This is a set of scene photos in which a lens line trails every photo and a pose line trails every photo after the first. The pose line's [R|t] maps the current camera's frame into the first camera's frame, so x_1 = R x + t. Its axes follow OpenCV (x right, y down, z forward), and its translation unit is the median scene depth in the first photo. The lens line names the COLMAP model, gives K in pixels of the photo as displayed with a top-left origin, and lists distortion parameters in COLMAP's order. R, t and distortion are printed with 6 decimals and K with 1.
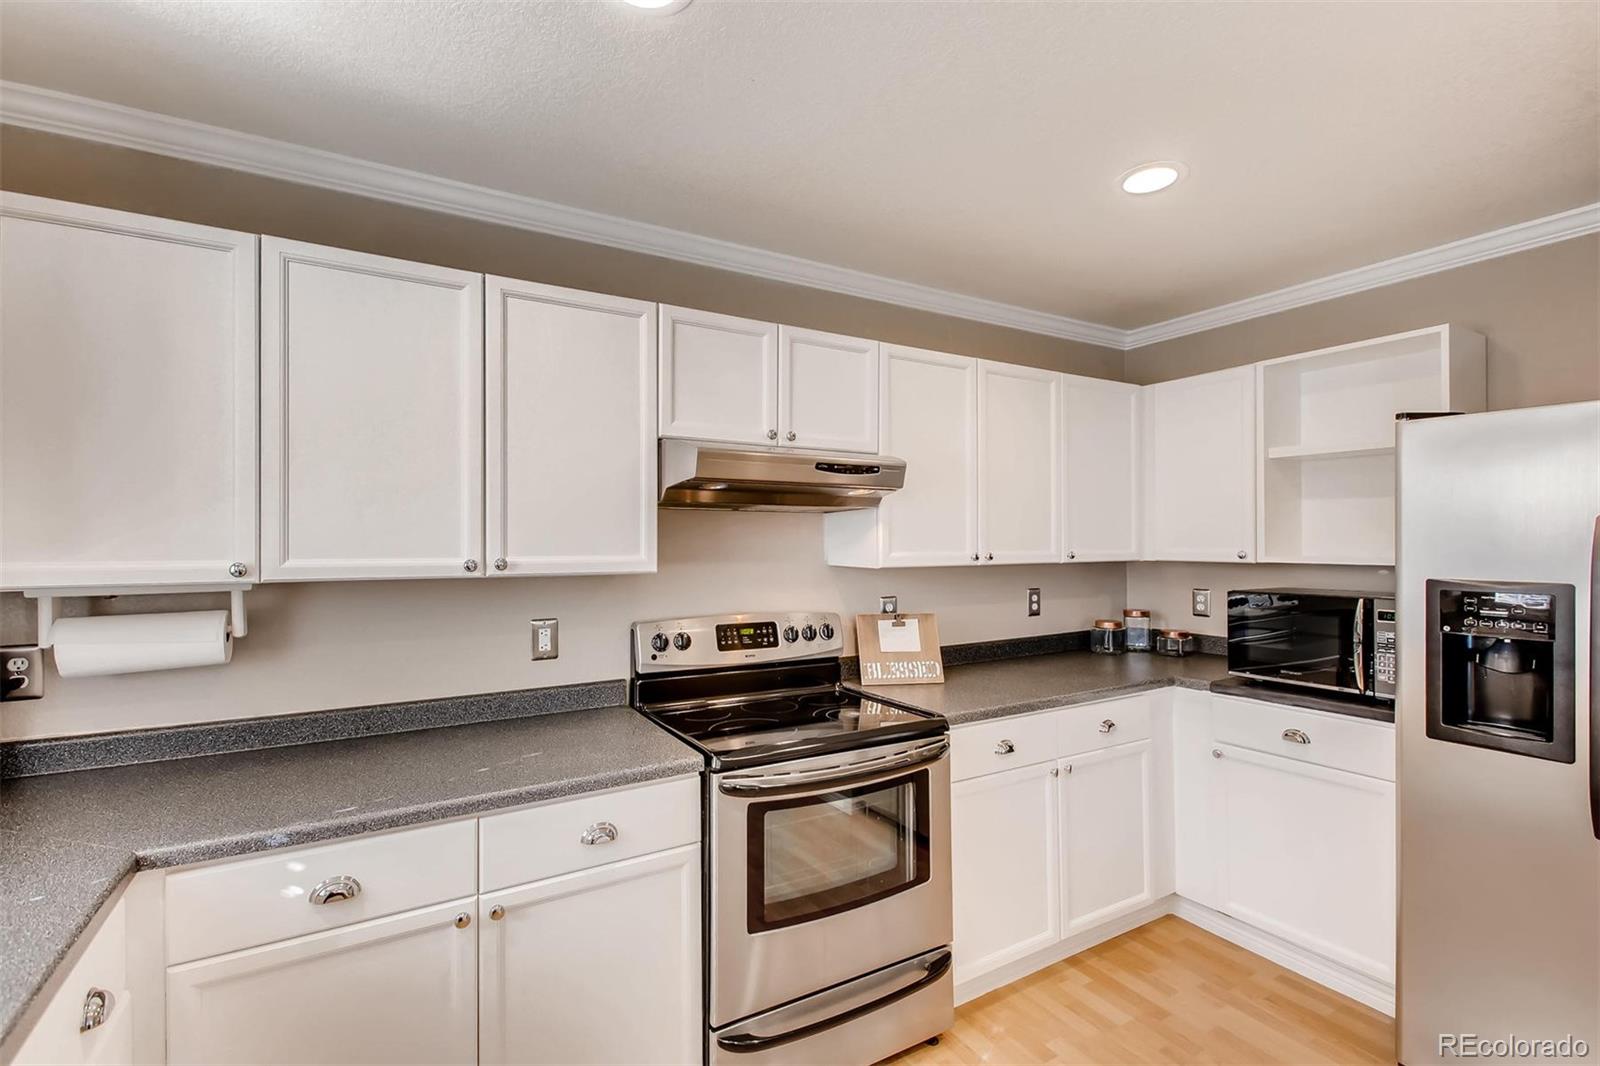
lens RADIAL K [[720.5, 0, 799.7], [0, 720.5, 538.5], [0, 0, 1]] dist [-0.001185, -0.000484]
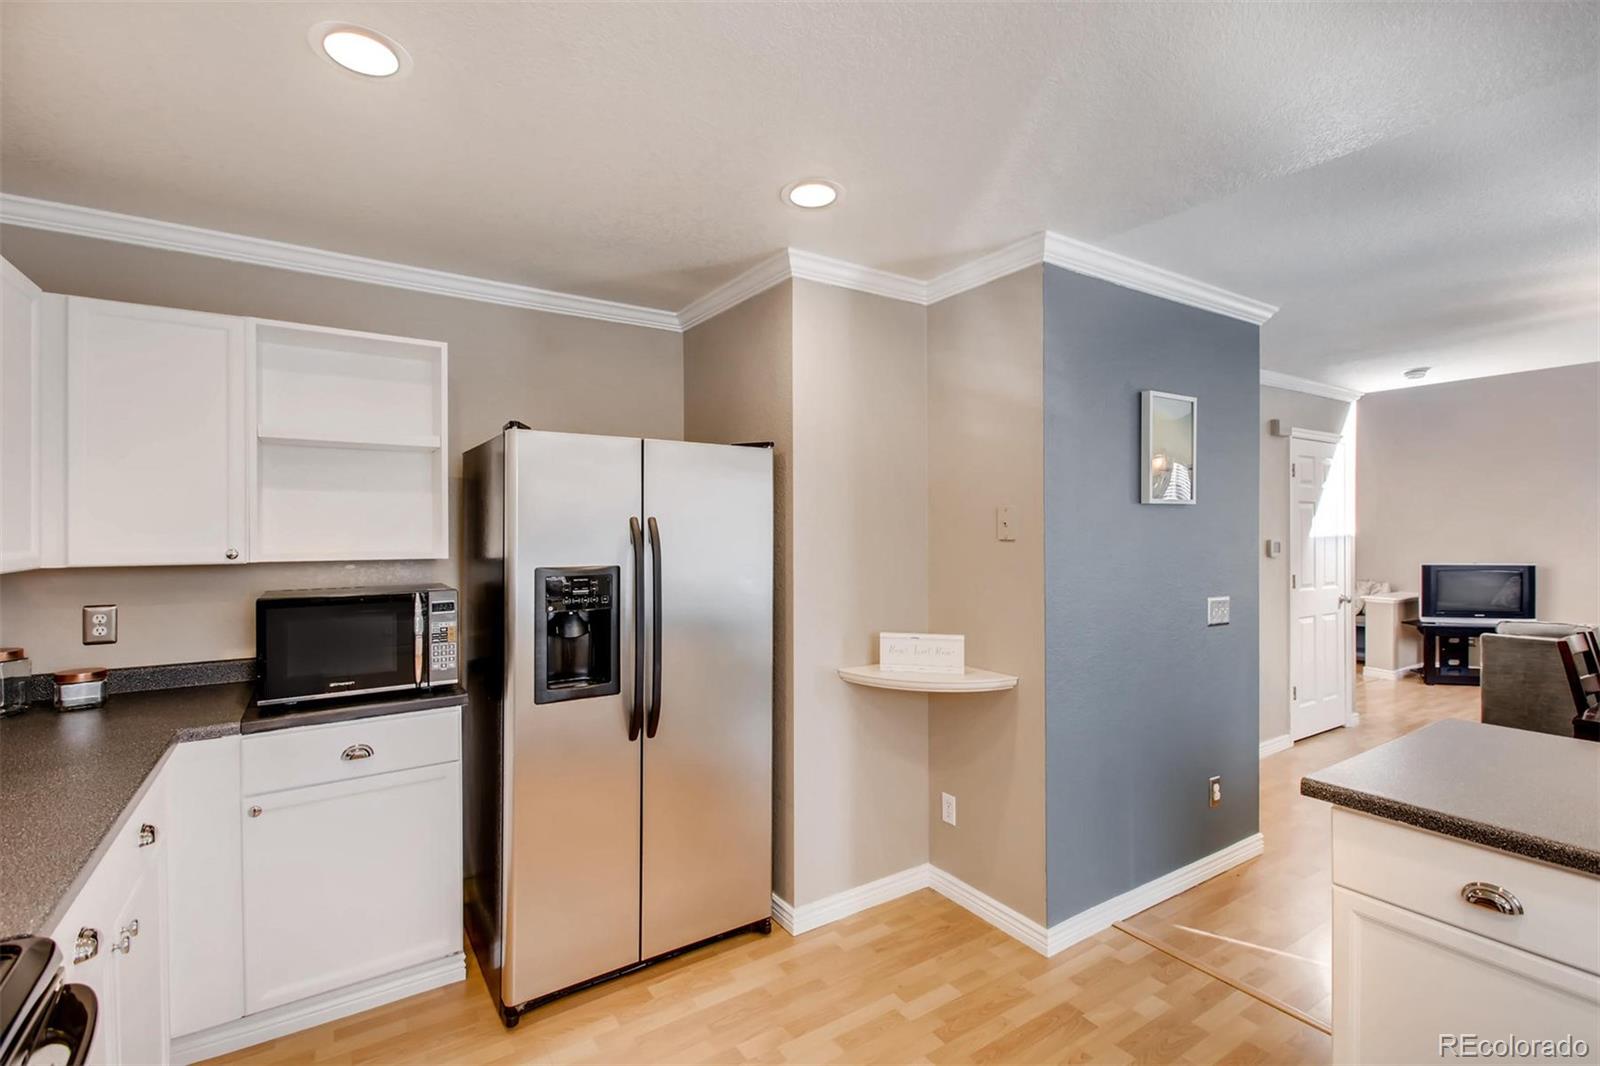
lens RADIAL K [[720.5, 0, 796.2], [0, 720.5, 526.4], [0, 0, 1]] dist [-0.001185, -0.000484]
pose [[-0.045553, 0.009645, 0.998915, -0.247339], [-0.000530, 0.999953, -0.009679, -0.000214], [-0.998962, -0.000970, -0.045546, 0.501219]]
